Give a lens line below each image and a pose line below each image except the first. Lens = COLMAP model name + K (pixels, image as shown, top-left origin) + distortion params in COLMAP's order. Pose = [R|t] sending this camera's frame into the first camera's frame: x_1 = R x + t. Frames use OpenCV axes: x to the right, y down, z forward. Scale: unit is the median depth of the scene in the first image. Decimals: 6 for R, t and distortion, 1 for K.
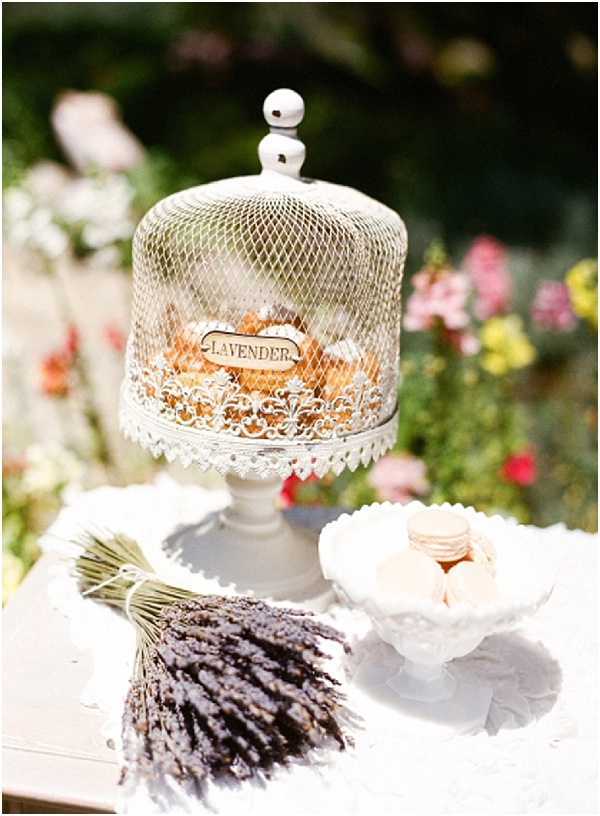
lens RADIAL K [[1505.4, 0, 300.0], [0, 1505.4, 408.0], [0, 0, 1]] dist [0.040045, -1.147981]
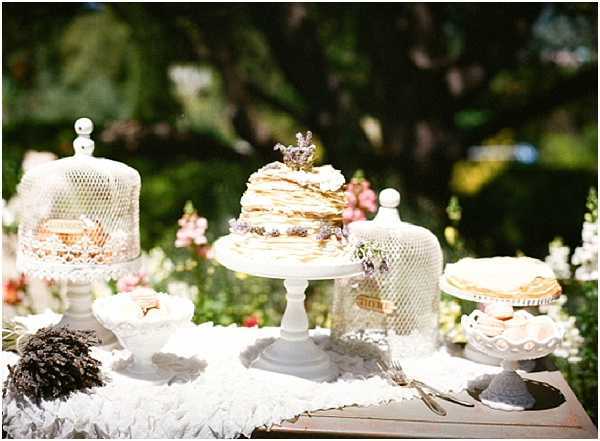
lens RADIAL K [[1106.9, 0, 300.0], [0, 1106.9, 220.5], [0, 0, 1]] dist [0.040045, -1.147981]
pose [[0.998378, -0.026253, 0.050513, 0.240325], [0.034525, 0.984739, -0.170578, 0.256716], [-0.045264, 0.172046, 0.984049, -0.702846]]
